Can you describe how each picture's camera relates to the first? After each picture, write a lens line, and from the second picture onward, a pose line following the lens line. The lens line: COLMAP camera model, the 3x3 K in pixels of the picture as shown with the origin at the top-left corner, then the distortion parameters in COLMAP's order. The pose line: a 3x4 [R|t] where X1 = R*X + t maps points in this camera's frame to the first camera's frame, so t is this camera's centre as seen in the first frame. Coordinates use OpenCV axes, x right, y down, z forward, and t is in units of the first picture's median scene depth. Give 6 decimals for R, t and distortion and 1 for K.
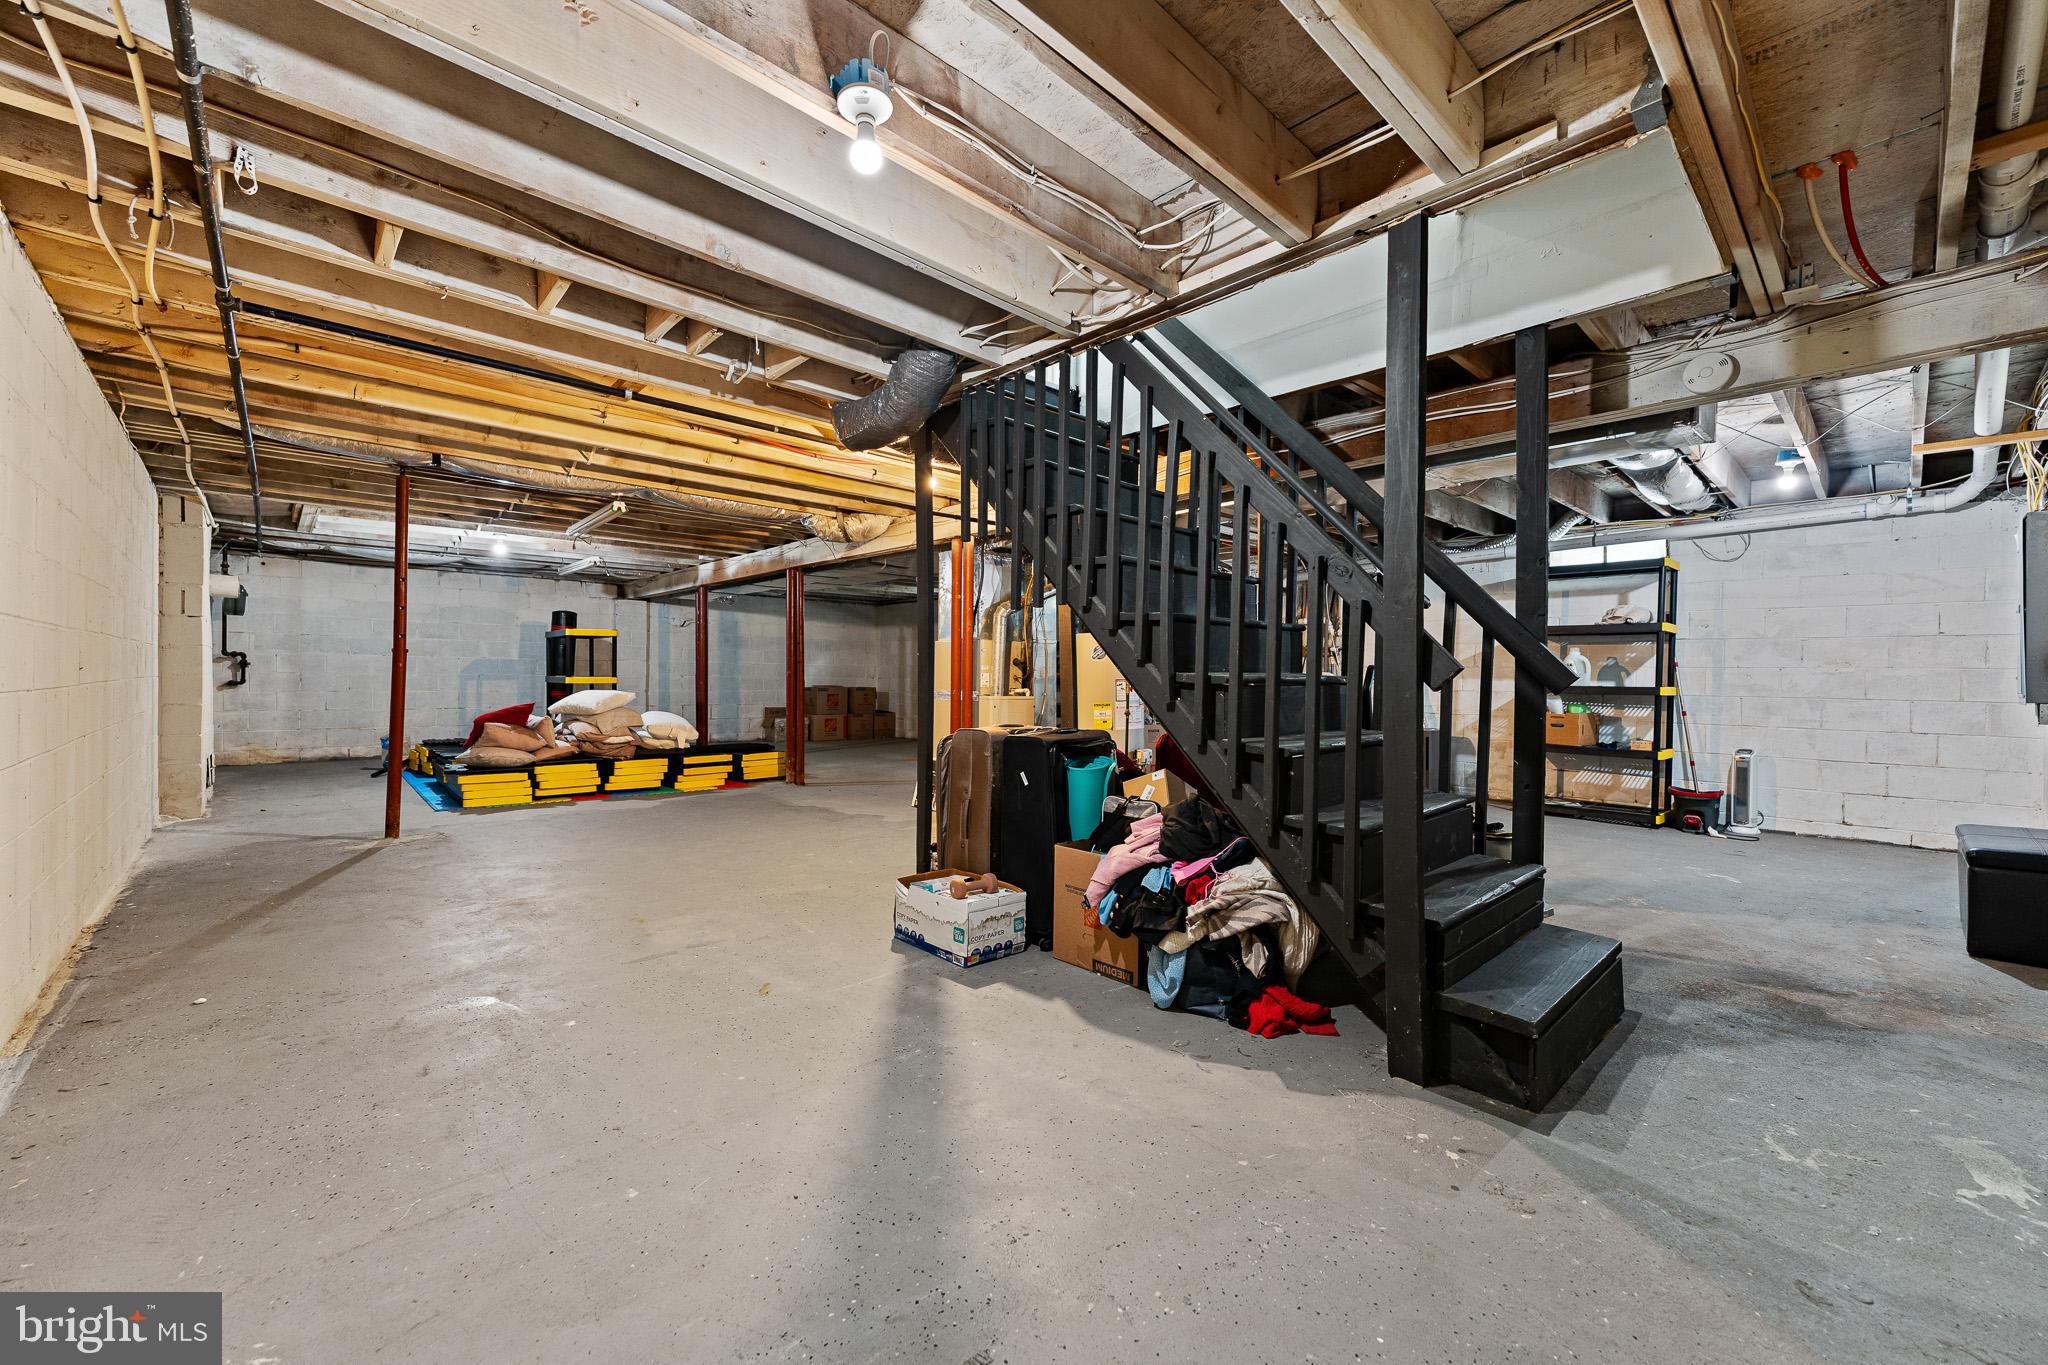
lens RADIAL K [[821.4, 0, 1027.4], [0, 821.4, 684.1], [0, 0, 1]] dist [0.001265, 0.000071]
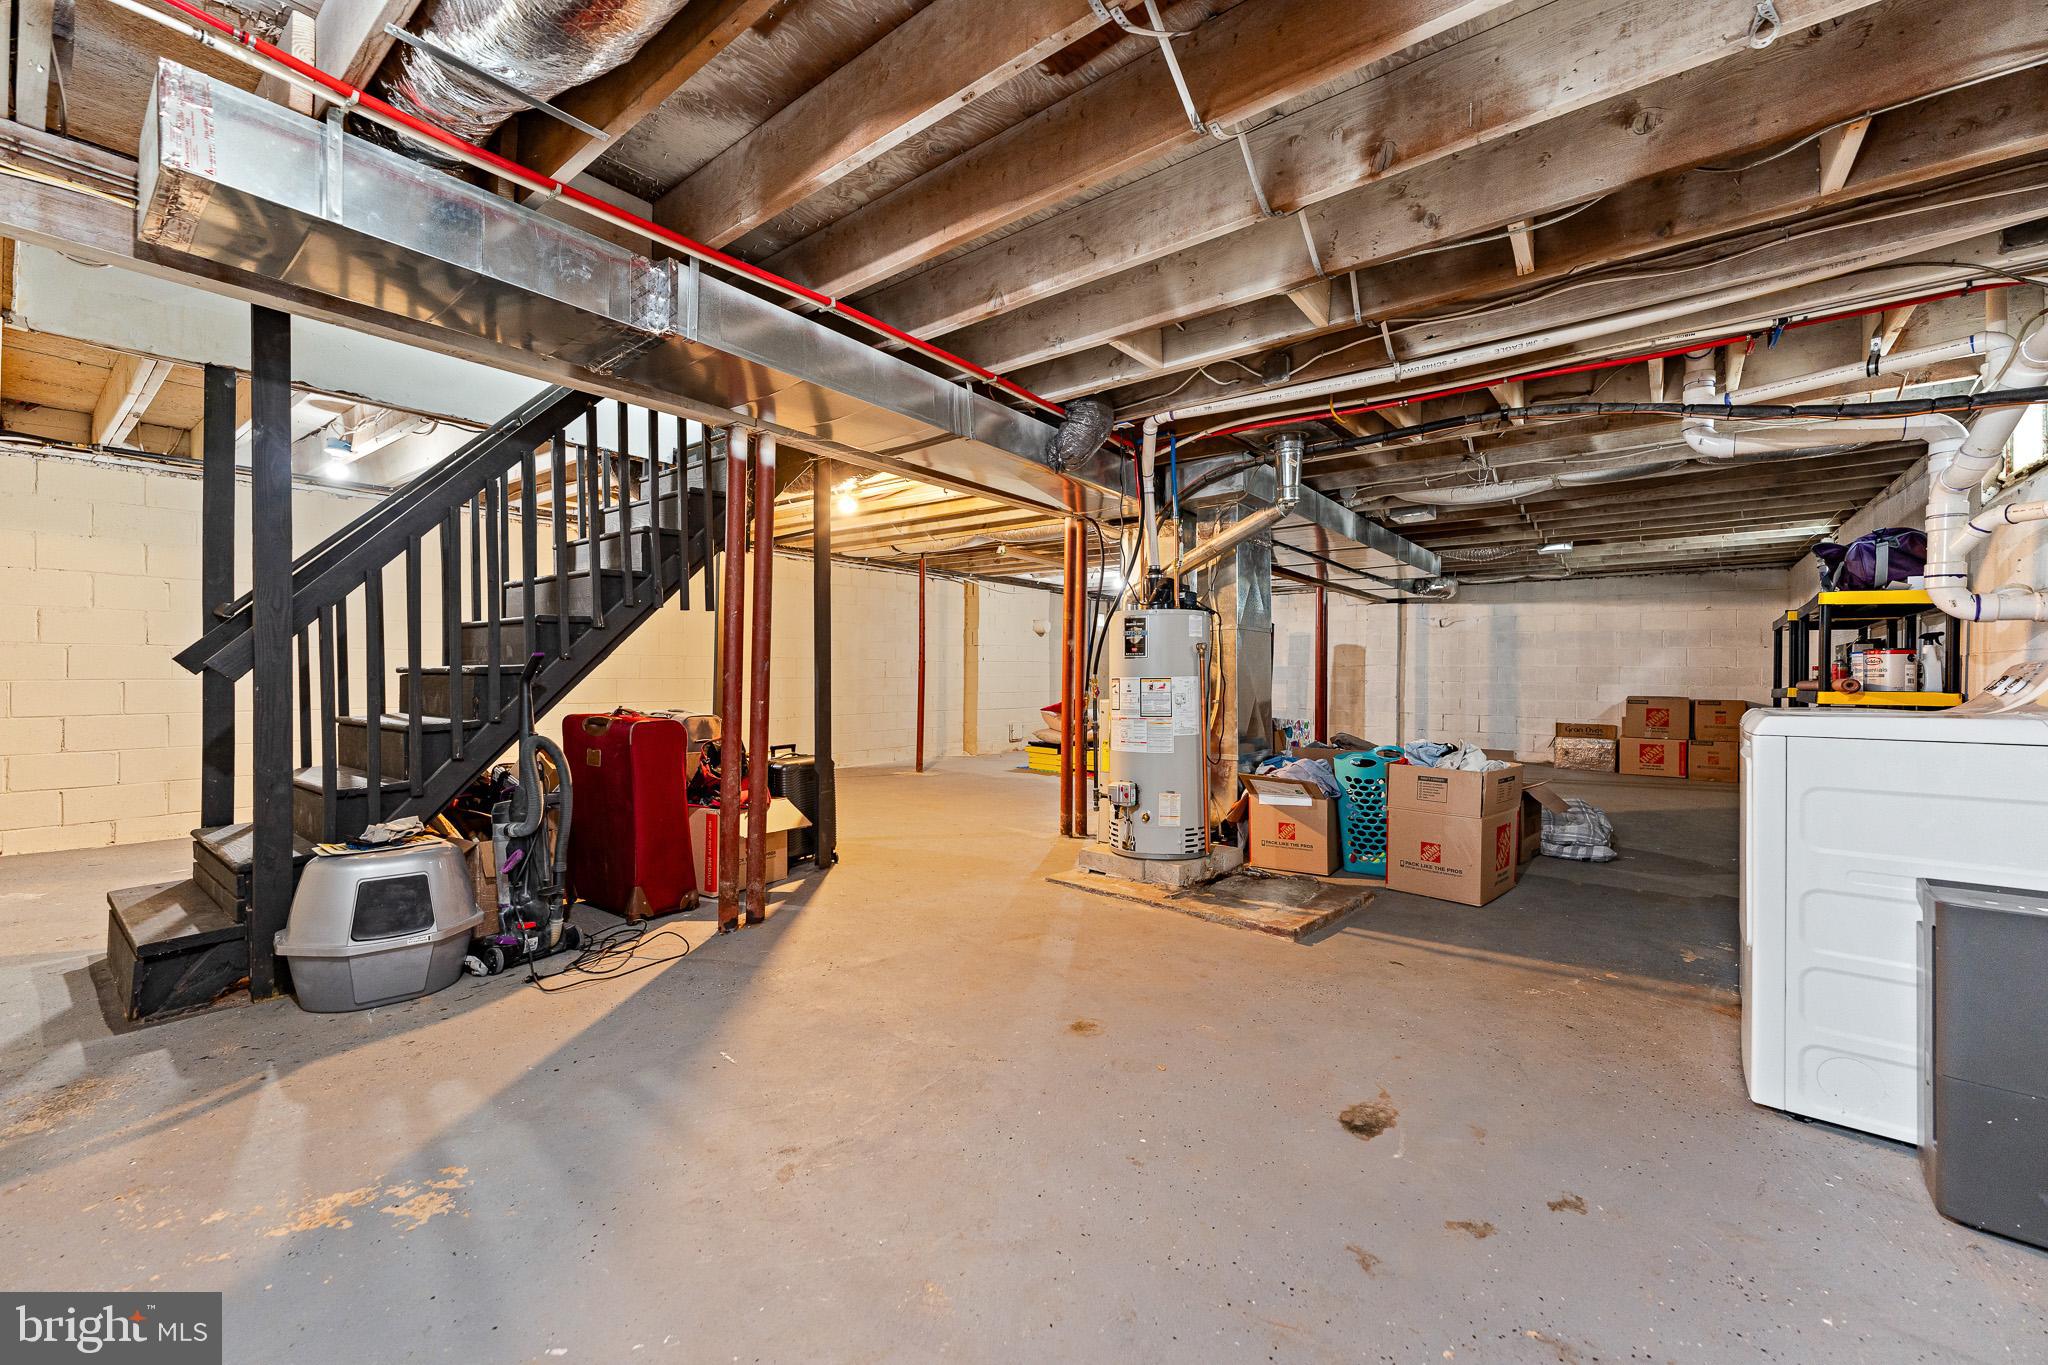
lens RADIAL K [[821.4, 0, 1025.3], [0, 821.4, 680.8], [0, 0, 1]] dist [0.001265, 0.000071]
pose [[0.147184, -0.000183, -0.989109, 0.382665], [-0.016859, 0.999854, -0.002694, -0.000774], [0.988965, 0.017072, 0.147160, 0.395509]]
